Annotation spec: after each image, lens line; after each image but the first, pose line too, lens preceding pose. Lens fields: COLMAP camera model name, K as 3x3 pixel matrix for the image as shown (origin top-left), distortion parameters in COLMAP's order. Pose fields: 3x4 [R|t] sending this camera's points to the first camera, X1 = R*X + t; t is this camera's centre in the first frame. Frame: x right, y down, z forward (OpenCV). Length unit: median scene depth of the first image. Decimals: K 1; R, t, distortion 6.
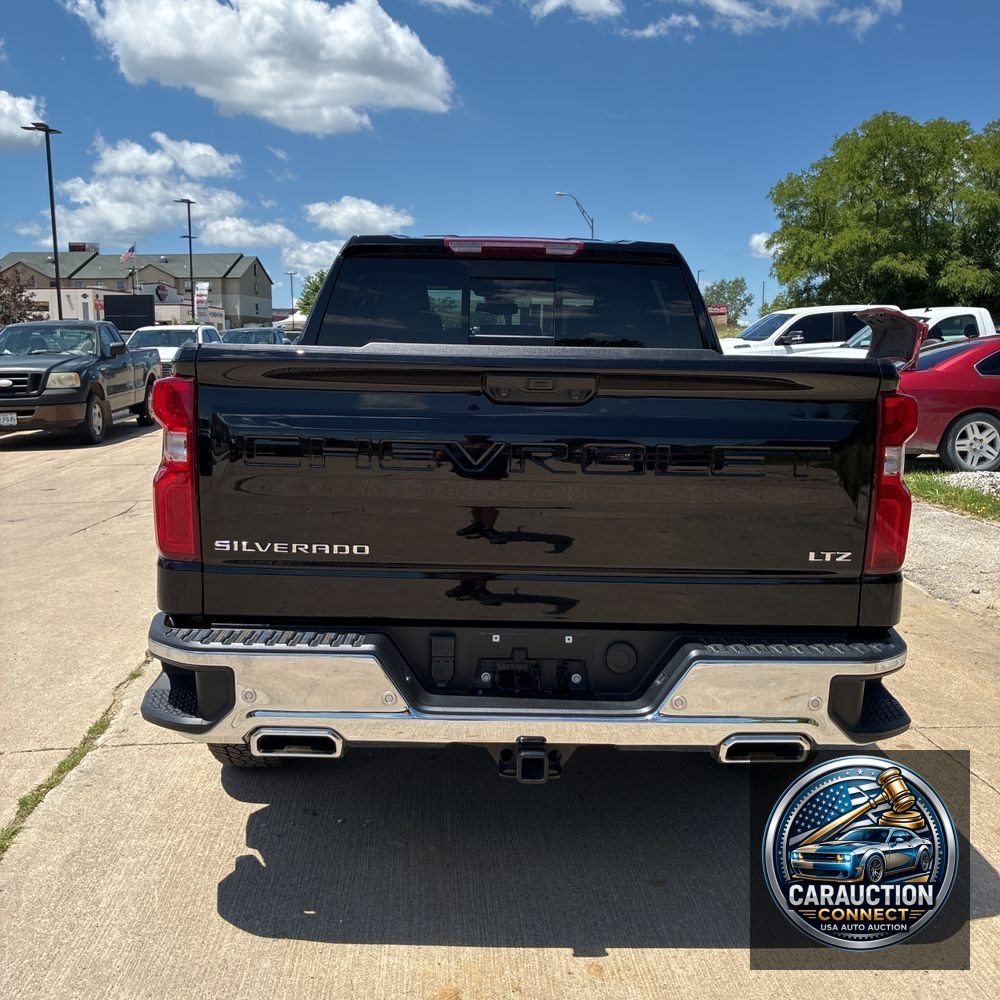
lens RADIAL K [[1040.8, 0, 489.5], [0, 1040.8, 519.3], [0, 0, 1]] dist [0.026216, 0.000016]
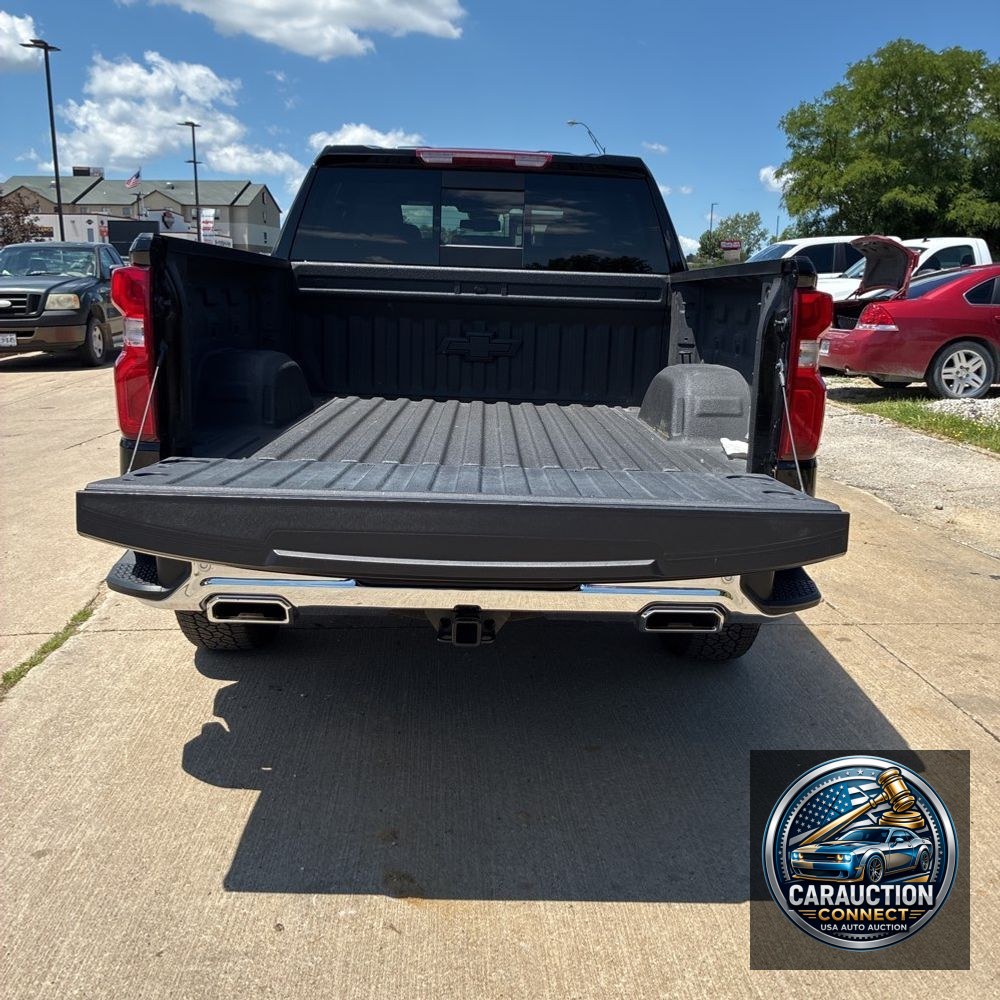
lens RADIAL K [[1039.7, 0, 508.0], [0, 1039.7, 518.6], [0, 0, 1]] dist [0.017605, 0.019477]
pose [[0.999945, 0.008621, 0.006025, 0.016179], [-0.008967, 0.998158, 0.059997, 0.011202], [-0.005497, -0.060048, 0.998180, -0.015849]]
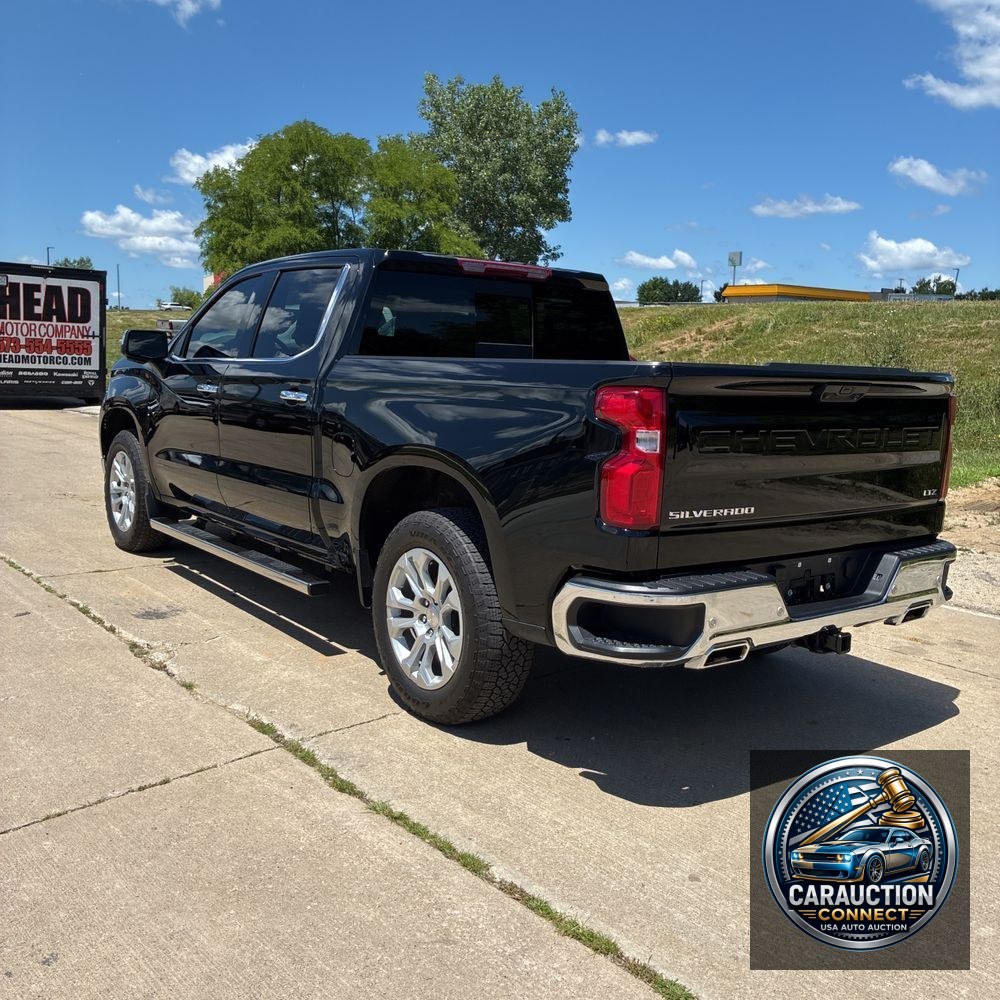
lens RADIAL K [[1051.3, 0, 498.6], [0, 1051.3, 503.2], [0, 0, 1]] dist [0.081957, -0.021920]
pose [[0.812622, -0.073913, 0.578085, -0.256340], [0.075909, 0.996899, 0.020756, -0.007442], [-0.577826, 0.027015, 0.815713, 0.006846]]
